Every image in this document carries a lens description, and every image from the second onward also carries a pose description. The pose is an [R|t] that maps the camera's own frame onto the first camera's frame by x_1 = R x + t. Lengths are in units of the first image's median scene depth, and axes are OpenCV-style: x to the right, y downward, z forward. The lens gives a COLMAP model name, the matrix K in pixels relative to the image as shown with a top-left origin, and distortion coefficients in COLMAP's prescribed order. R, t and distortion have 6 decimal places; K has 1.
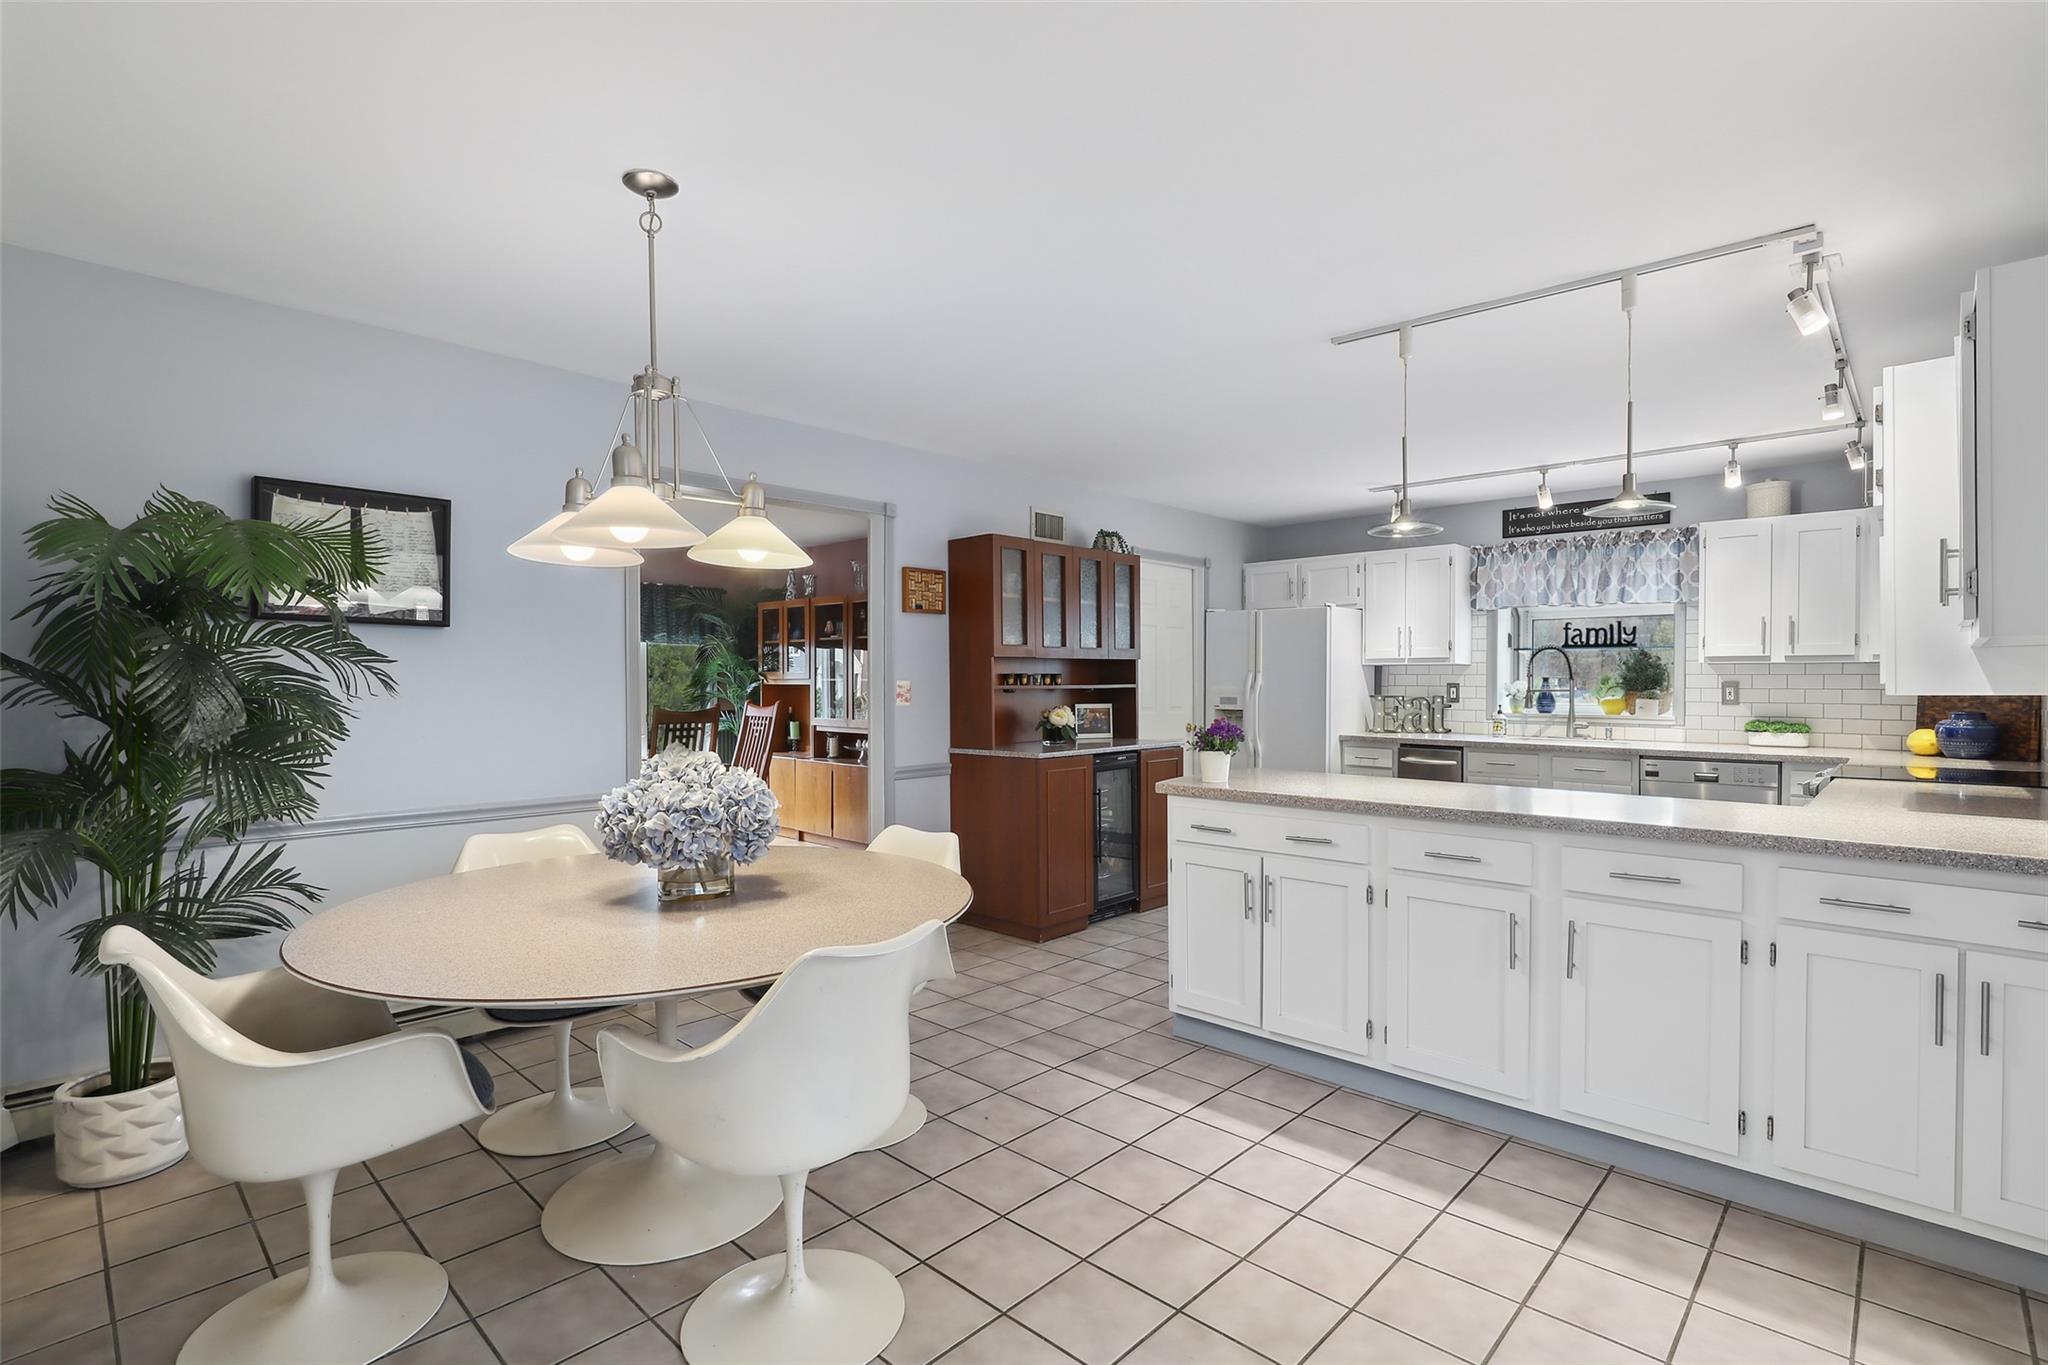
lens RADIAL K [[956.4, 0, 1024.9], [0, 956.4, 699.0], [0, 0, 1]] dist [-0.020797, 0.005629]
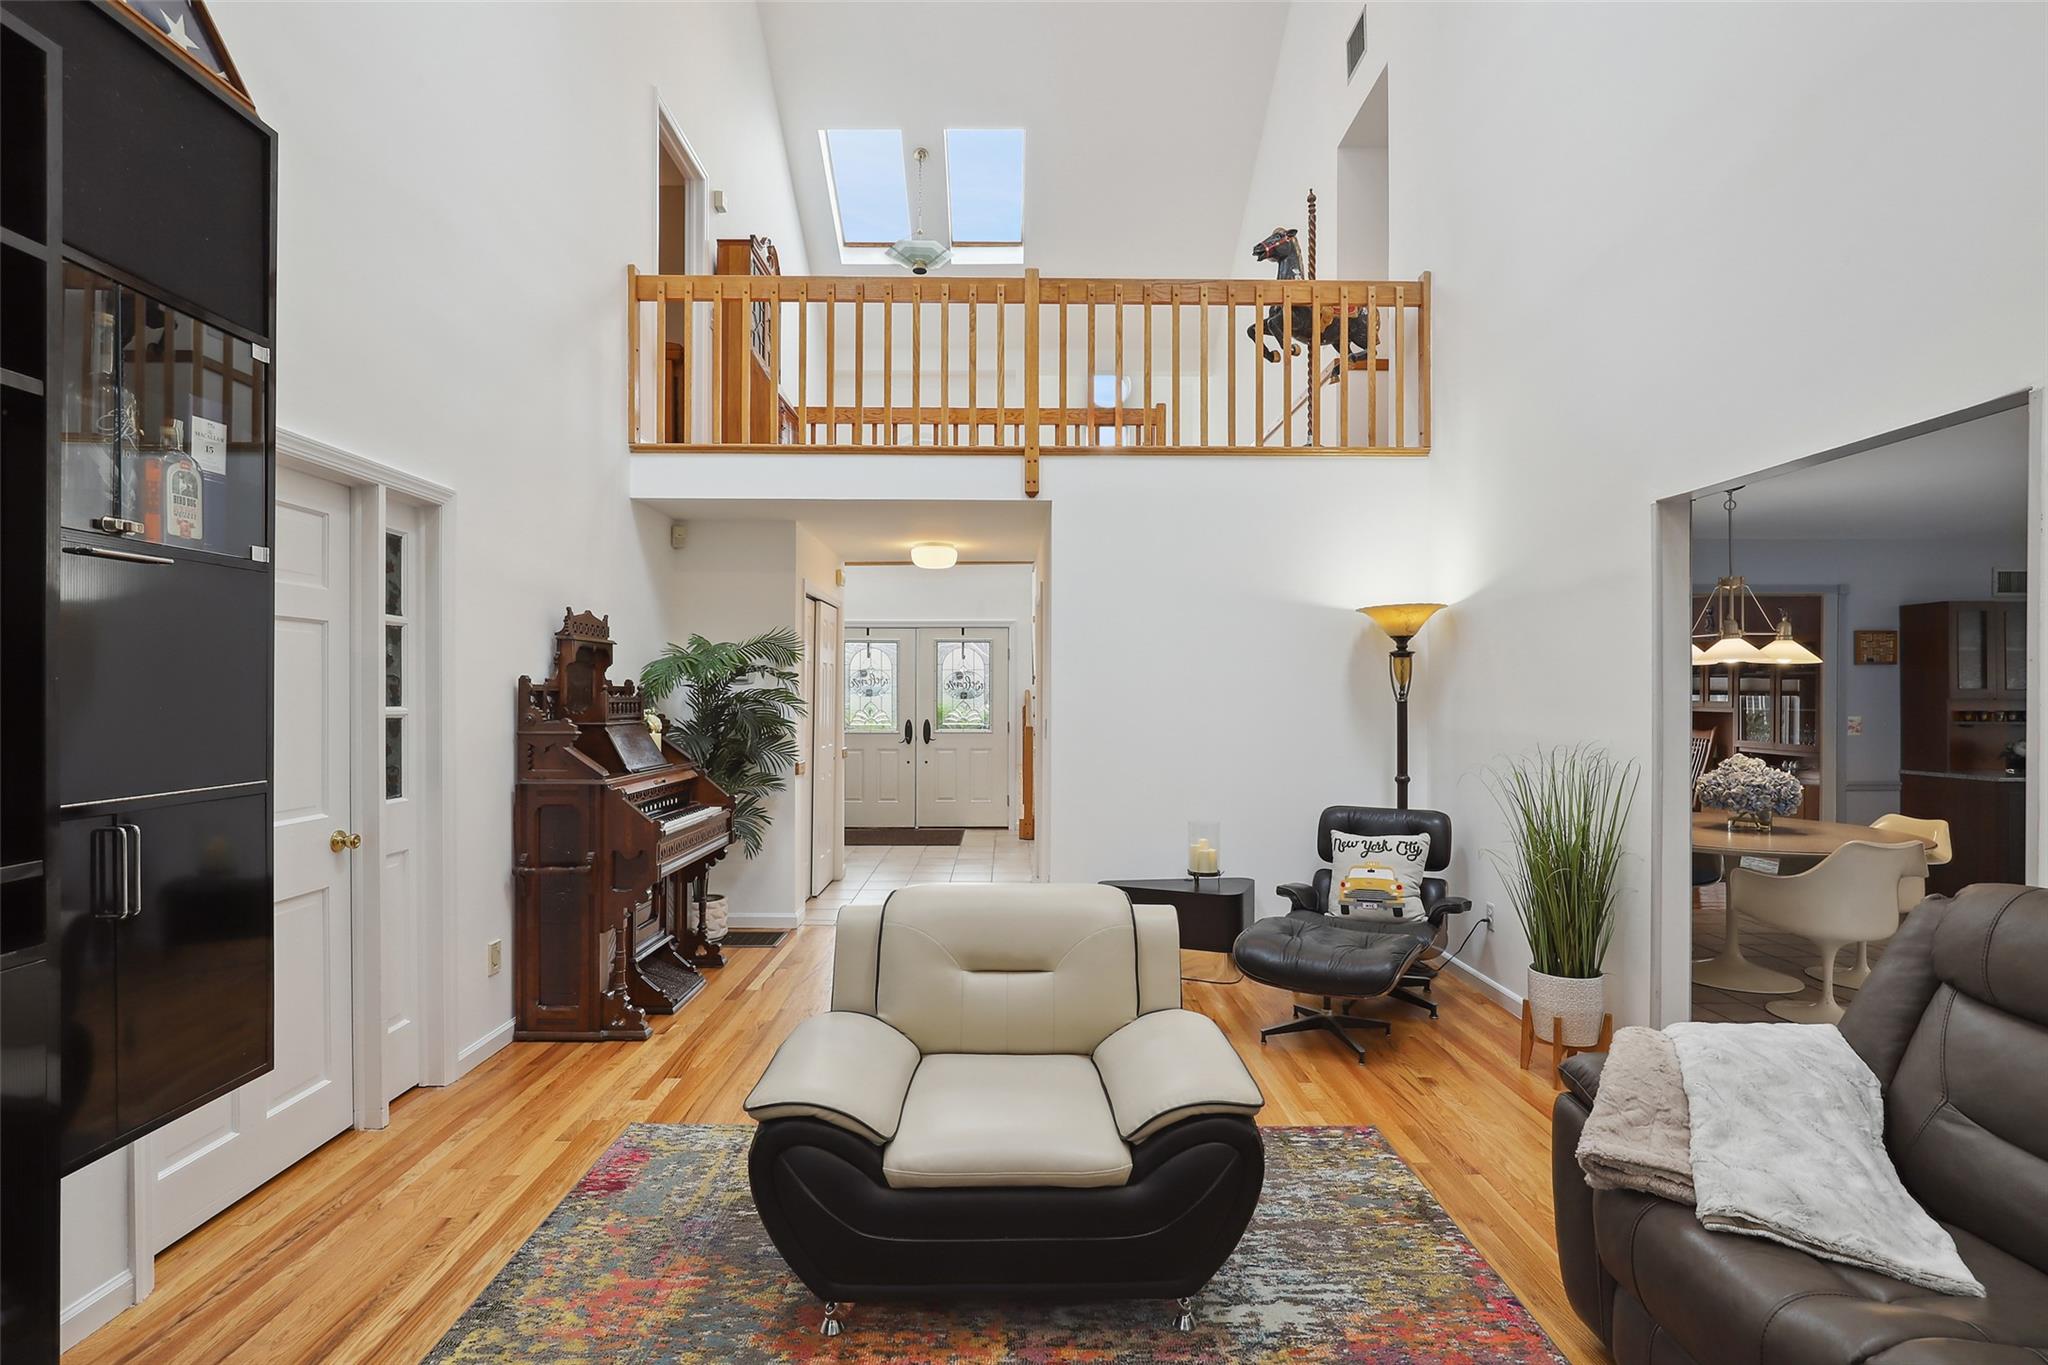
lens RADIAL K [[956.4, 0, 1027.0], [0, 956.4, 698.1], [0, 0, 1]] dist [-0.020797, 0.005629]
pose [[0.696648, 0.003405, -0.717405, 0.009901], [-0.014482, 0.999852, -0.009317, -0.013071], [0.717267, 0.016880, 0.696594, -0.620365]]
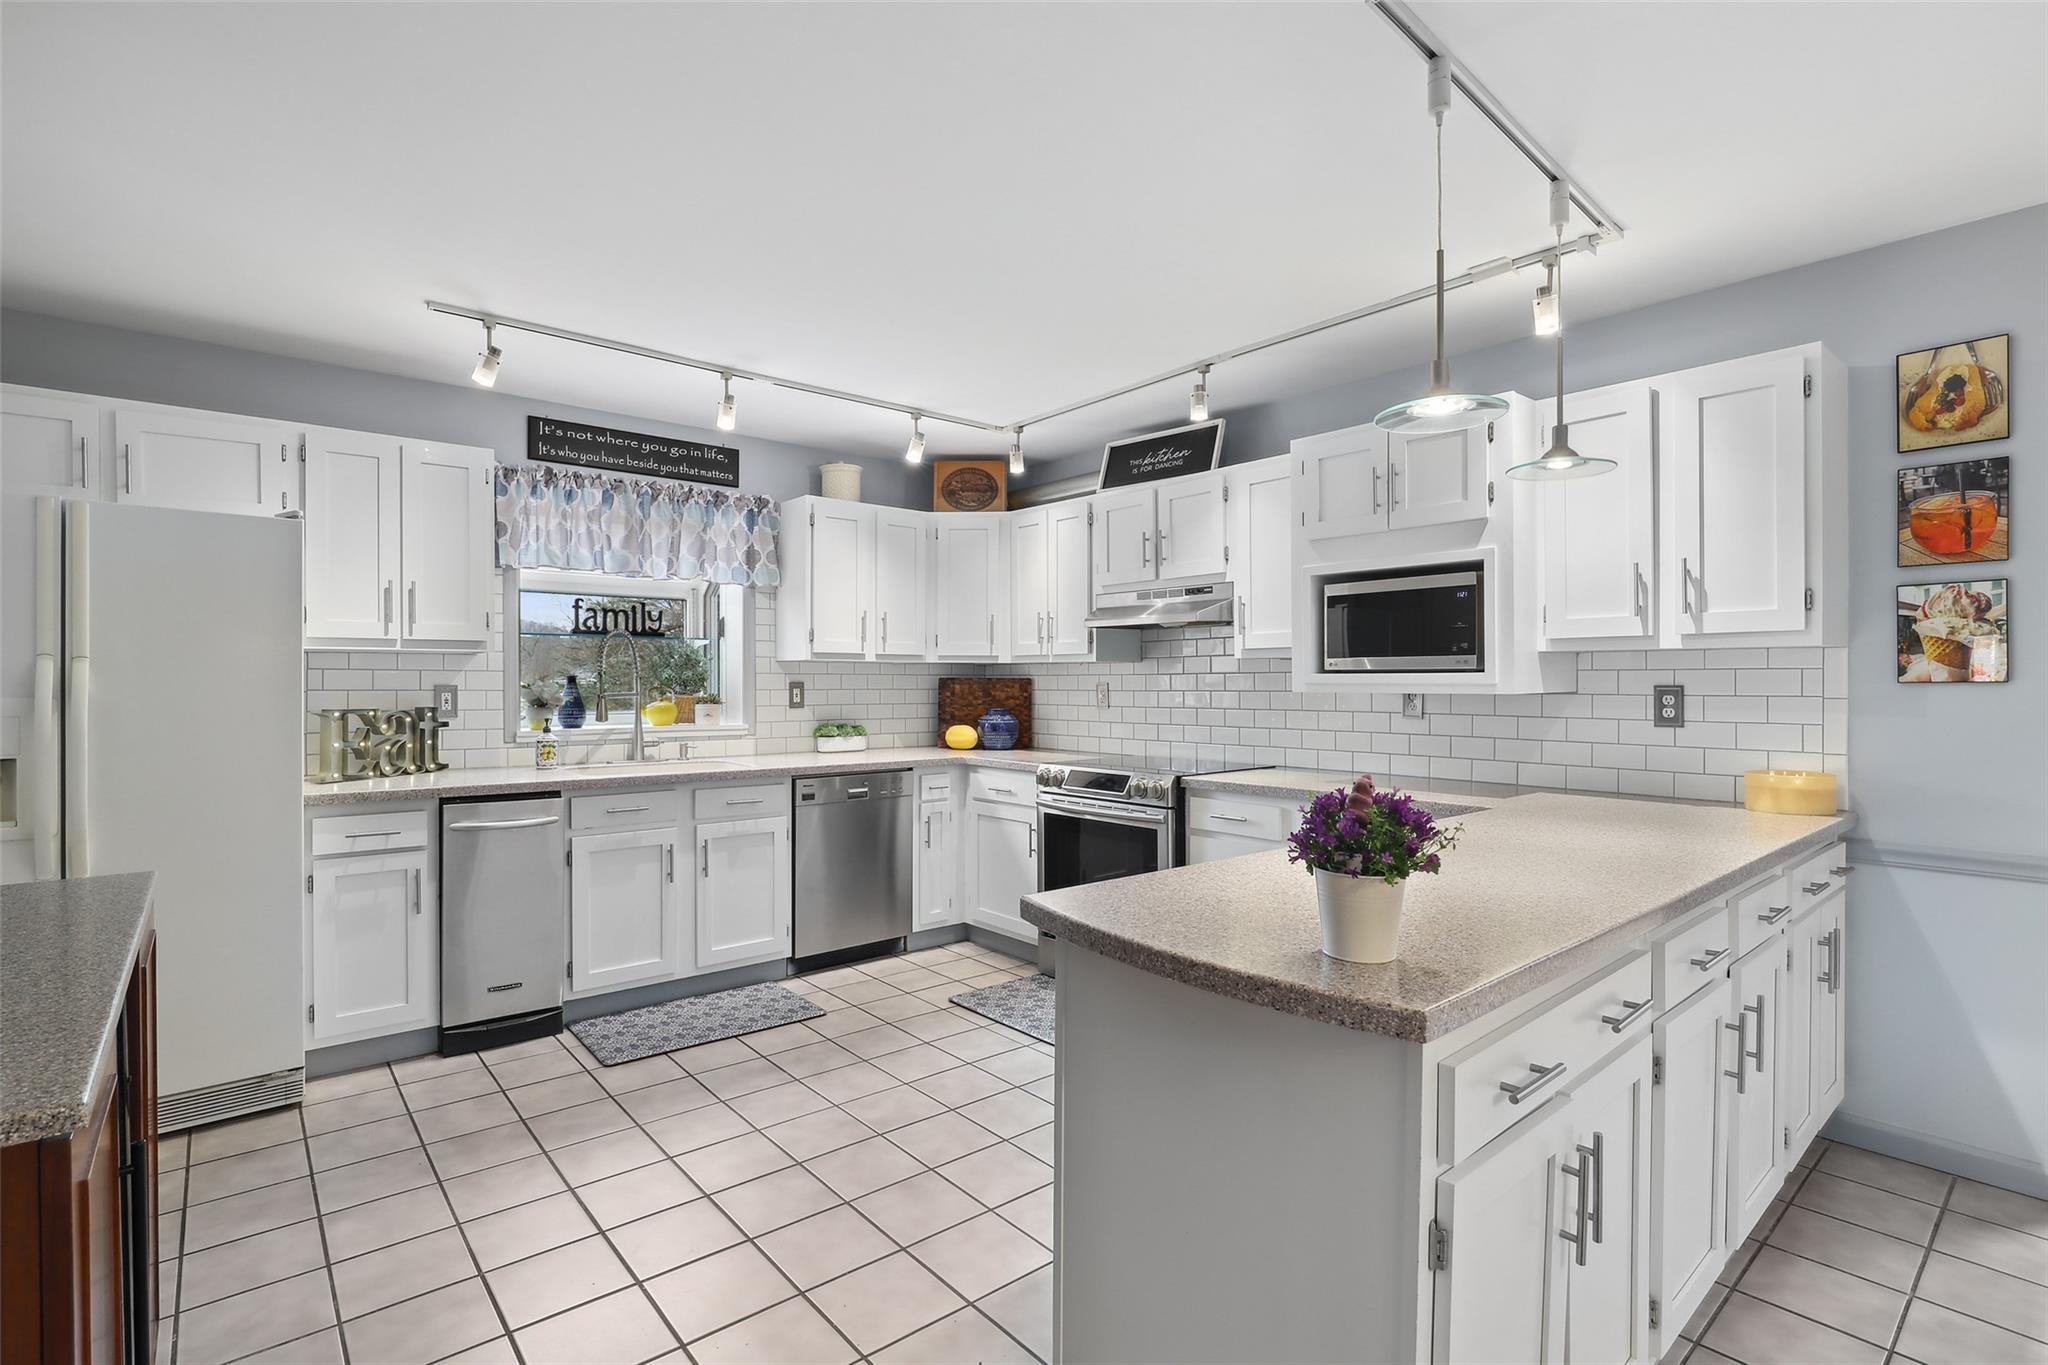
lens RADIAL K [[956.4, 0, 1032.1], [0, 956.4, 671.7], [0, 0, 1]] dist [-0.020797, 0.005629]
pose [[0.101545, 0.008847, 0.994792, -0.107416], [0.018912, 0.999763, -0.010822, -0.013188], [-0.994651, 0.019913, 0.101354, 0.650335]]
